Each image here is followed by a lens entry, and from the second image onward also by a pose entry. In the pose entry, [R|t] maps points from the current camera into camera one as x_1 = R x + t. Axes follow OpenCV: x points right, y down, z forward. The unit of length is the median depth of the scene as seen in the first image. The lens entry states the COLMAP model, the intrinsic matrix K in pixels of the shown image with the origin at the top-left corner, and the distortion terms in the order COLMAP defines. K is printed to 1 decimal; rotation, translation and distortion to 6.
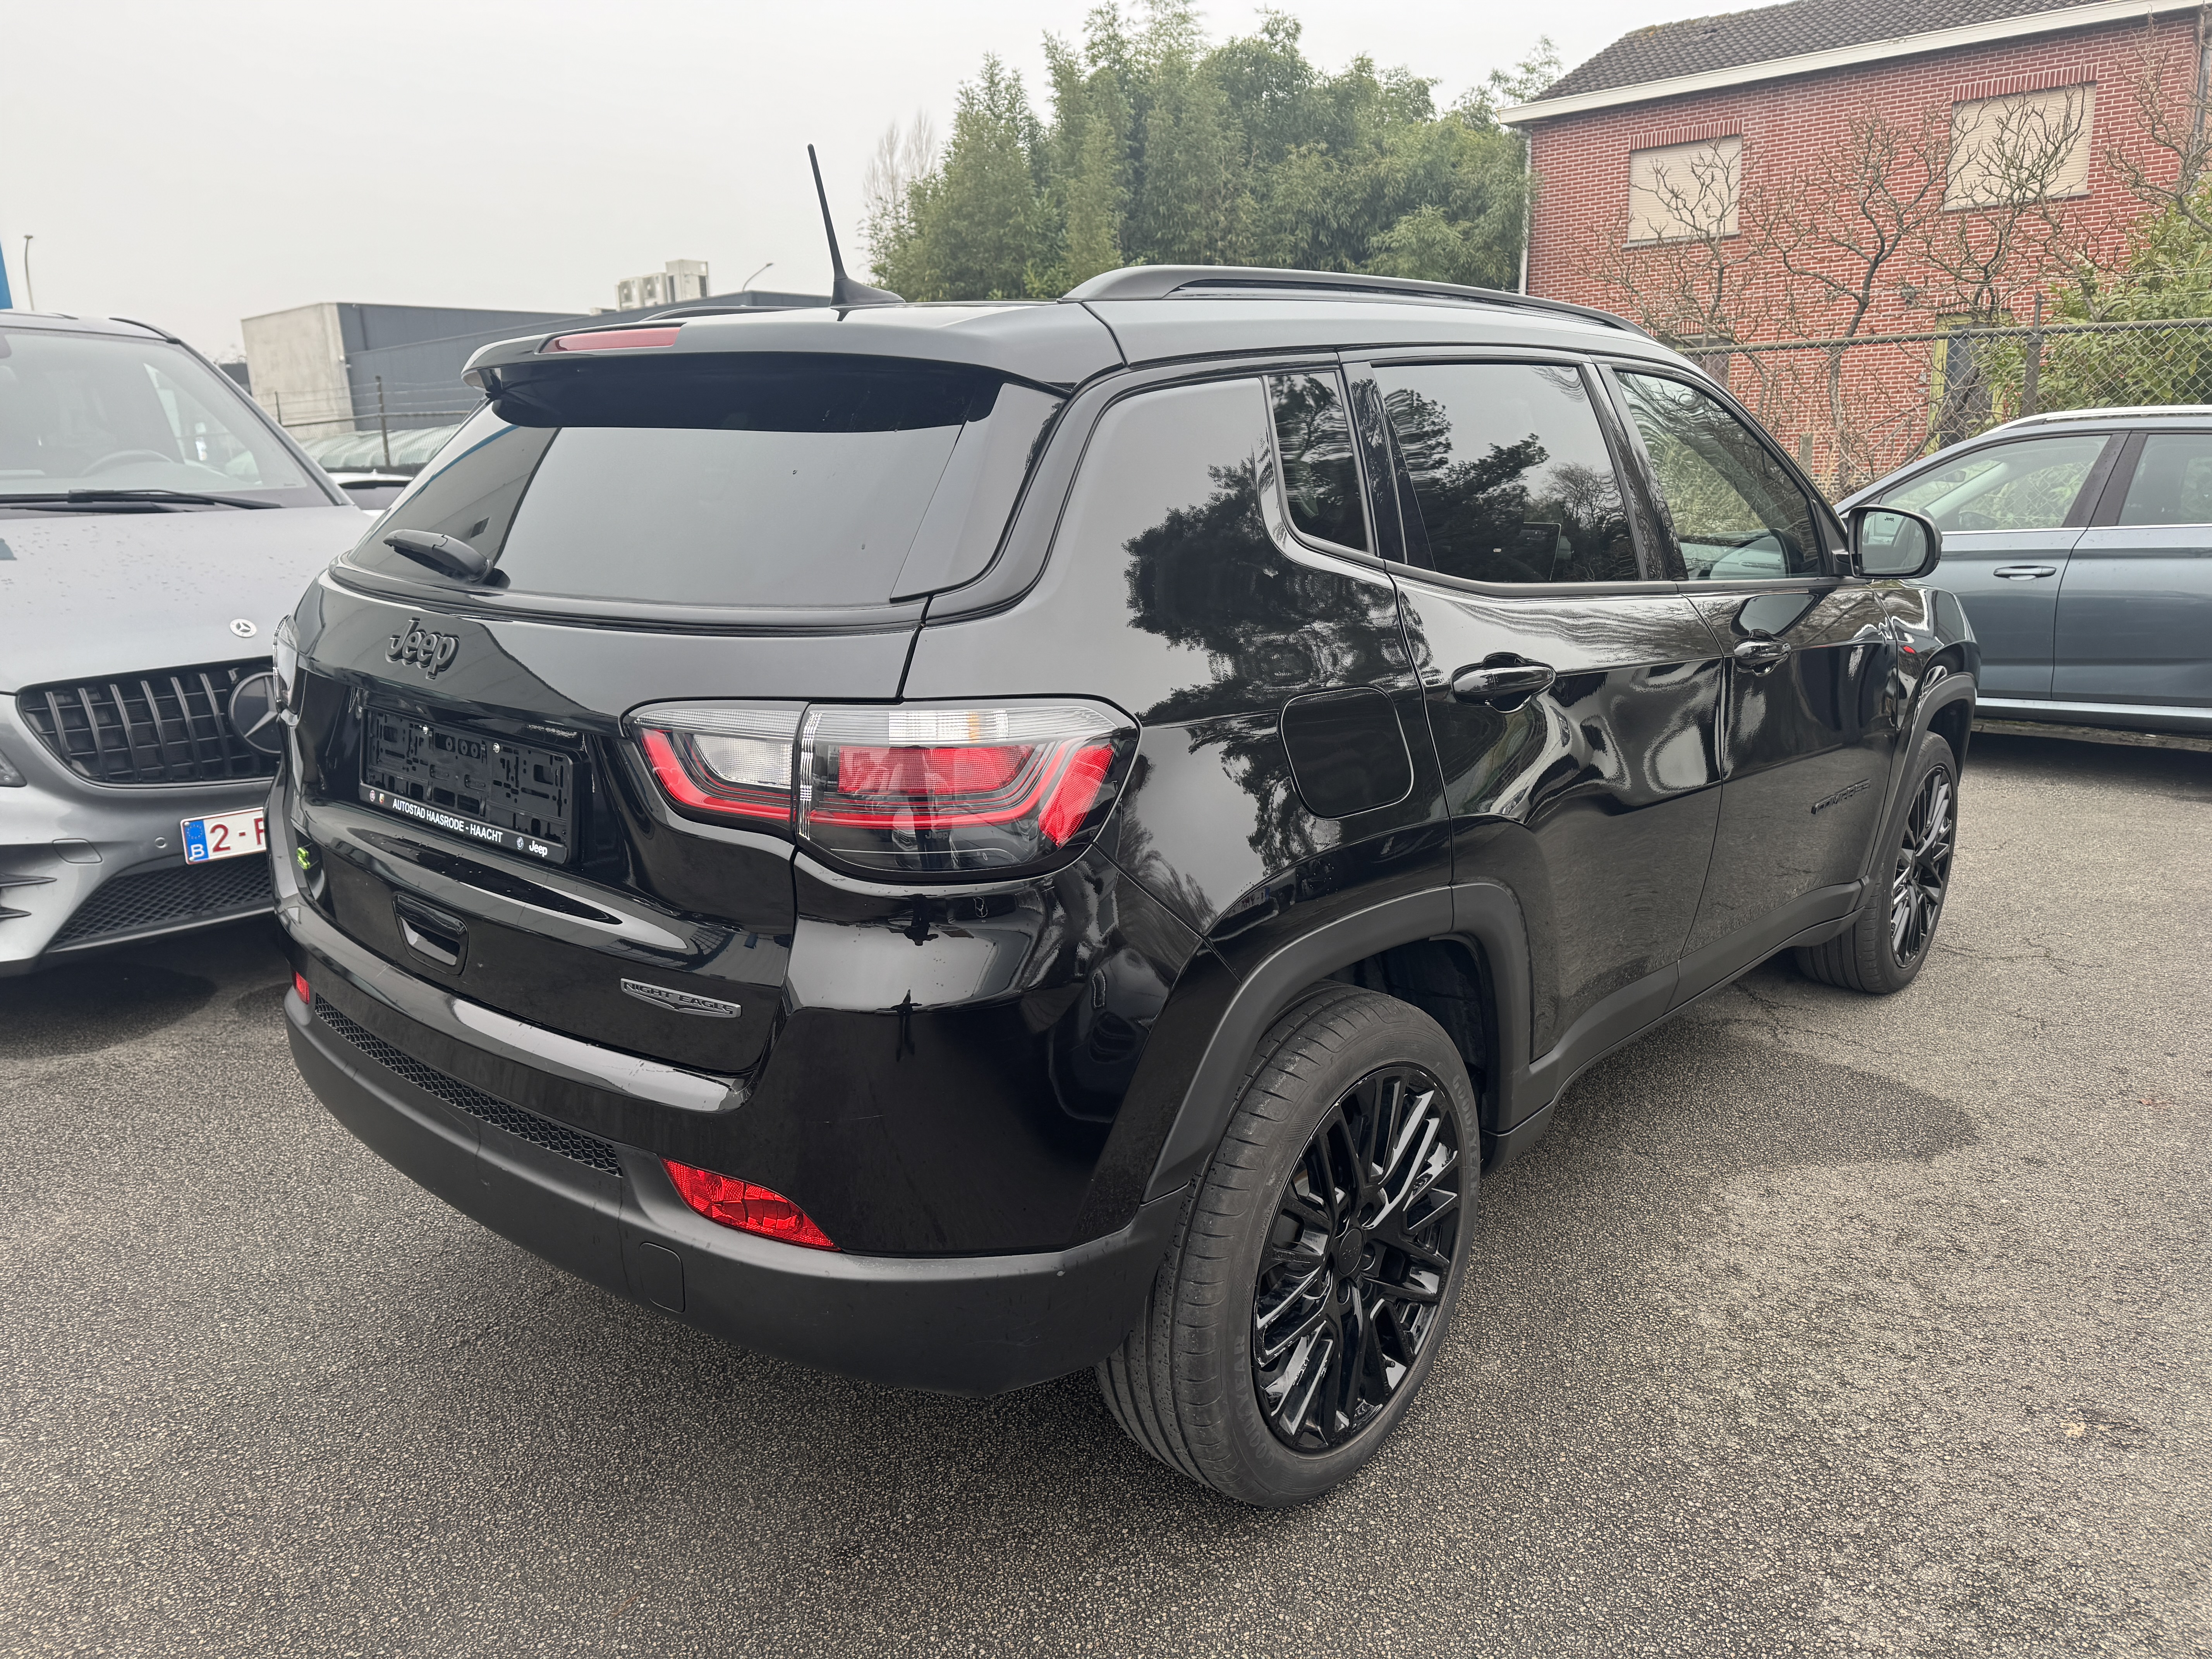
lens RADIAL K [[1628.9, 0, 1106.0], [0, 1628.9, 829.5], [0, 0, 1]] dist [0.031185, -0.034080]
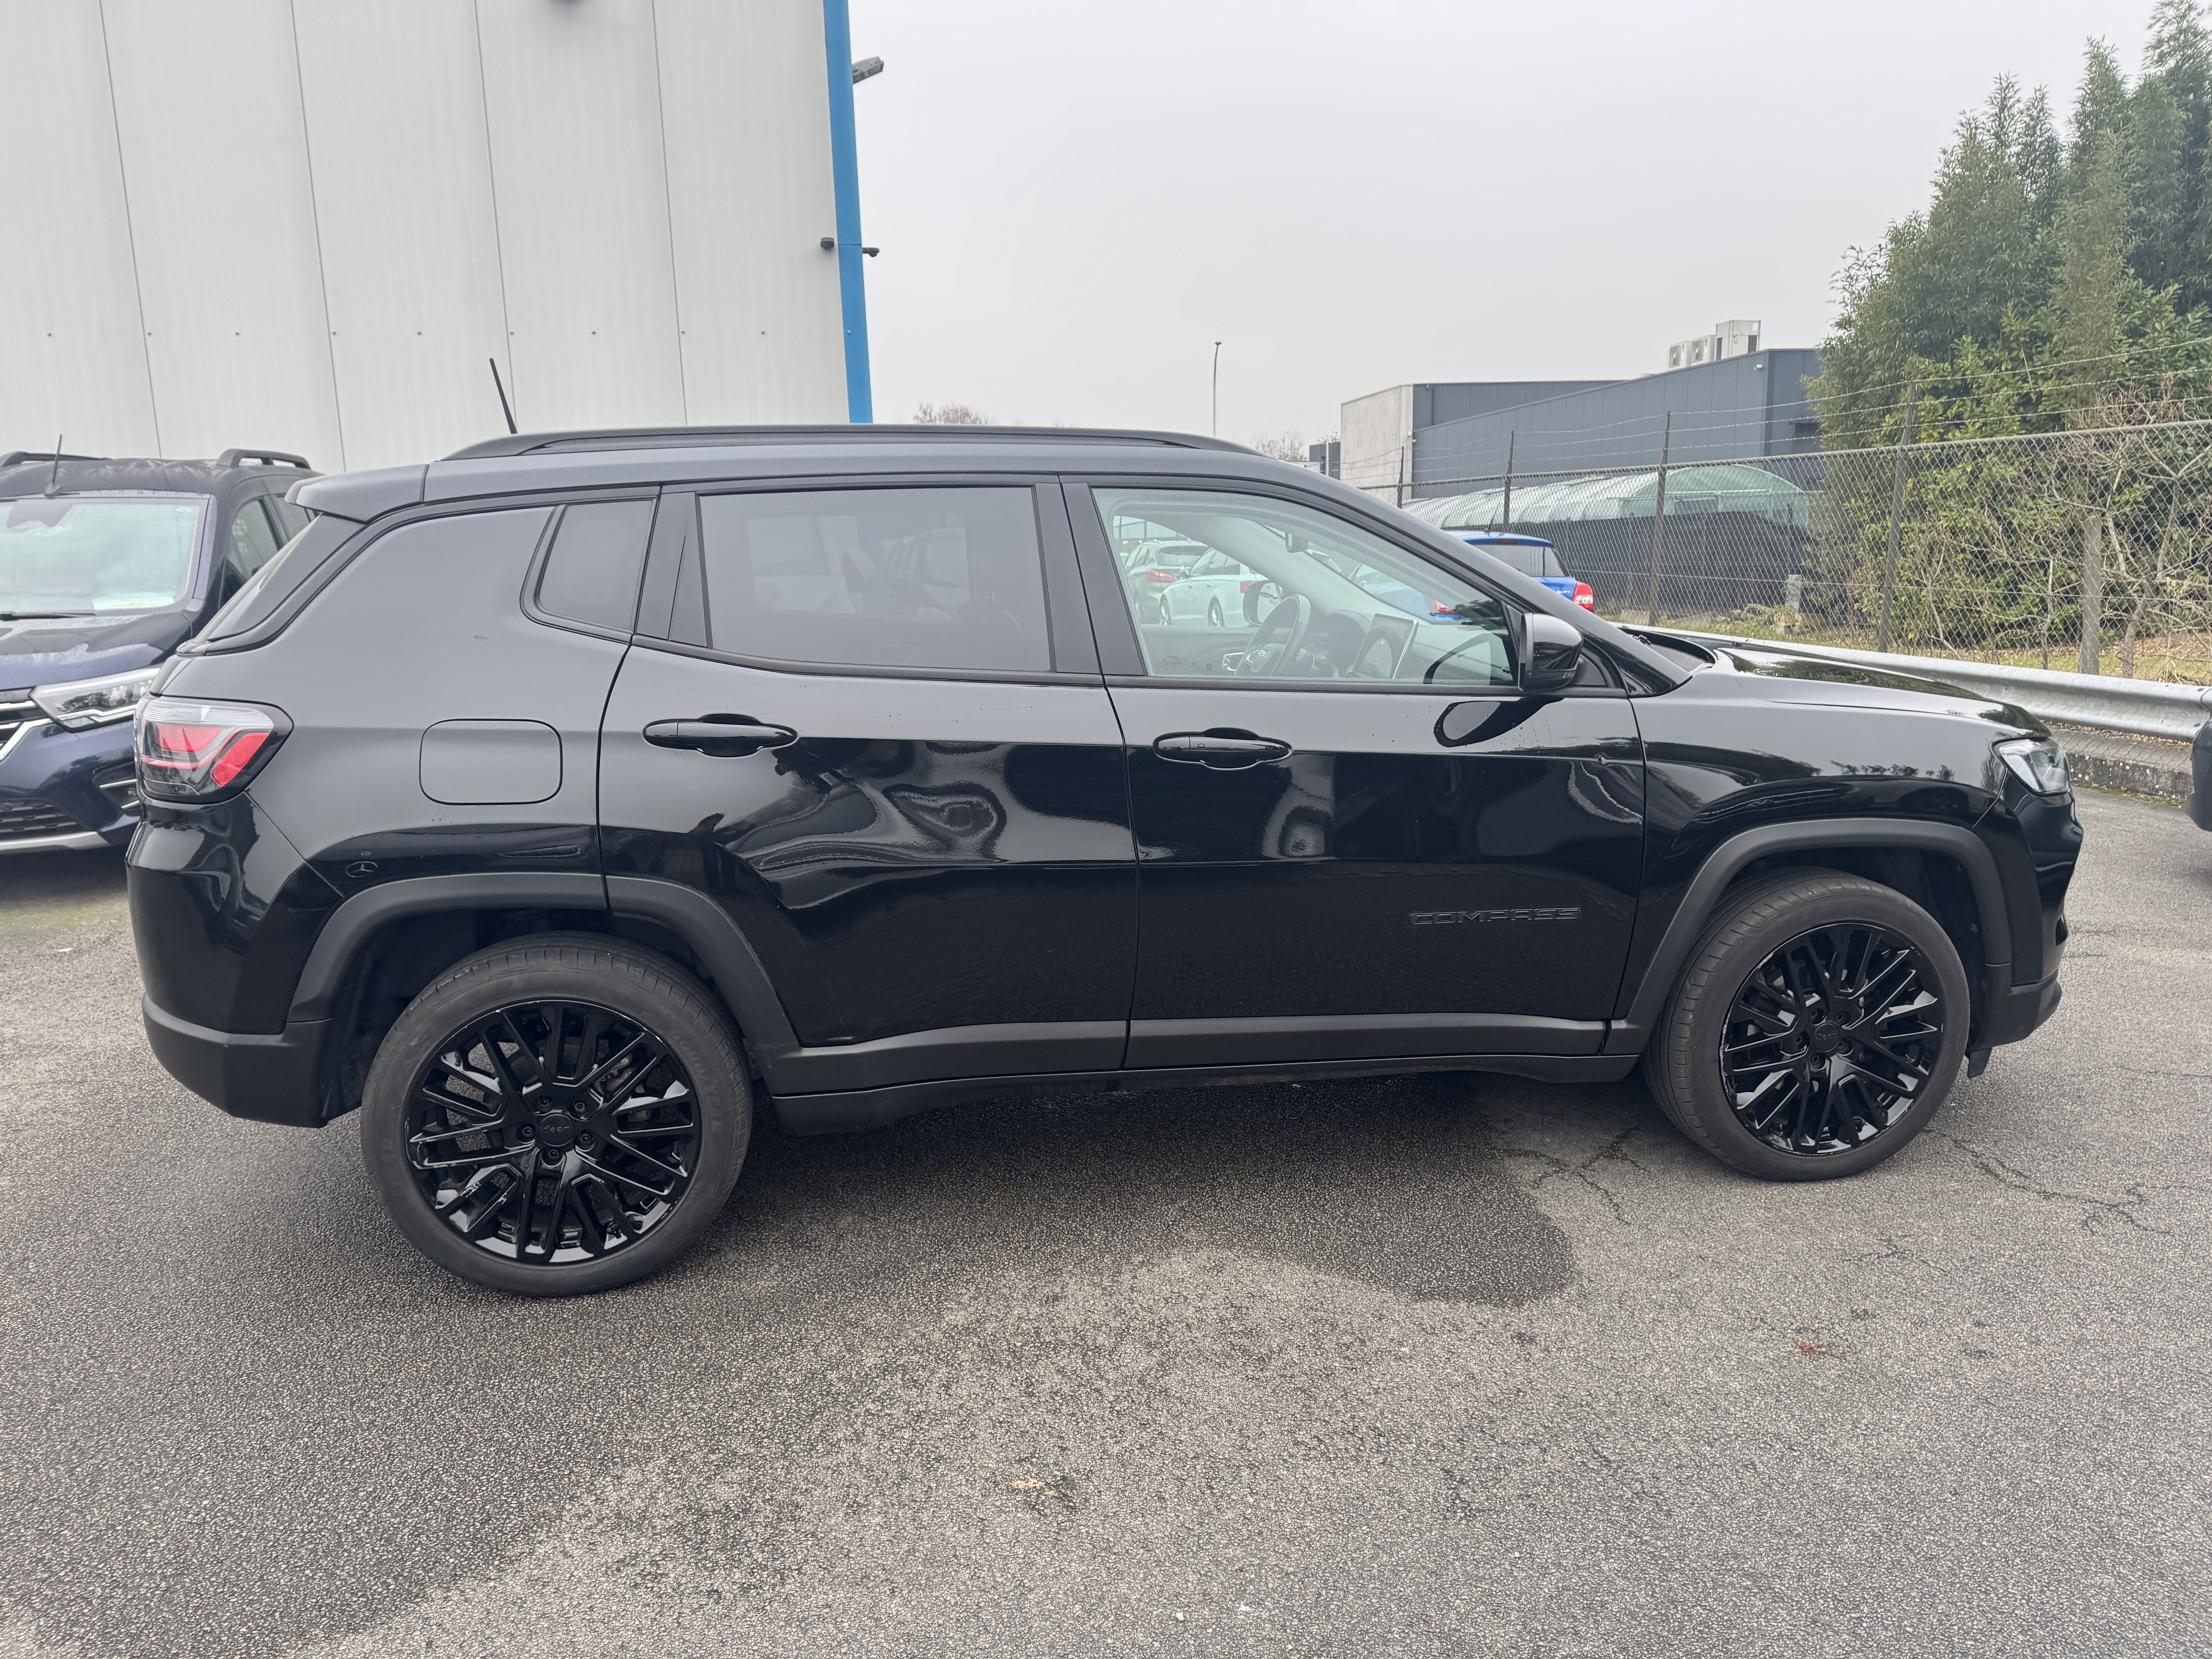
lens RADIAL K [[1628.9, 0, 1106.0], [0, 1628.9, 829.5], [0, 0, 1]] dist [0.031185, -0.034080]
pose [[0.760856, 0.122314, -0.637289, 0.179576], [-0.142667, 0.989577, 0.019598, -0.011759], [0.633043, 0.076009, 0.770376, 0.025925]]
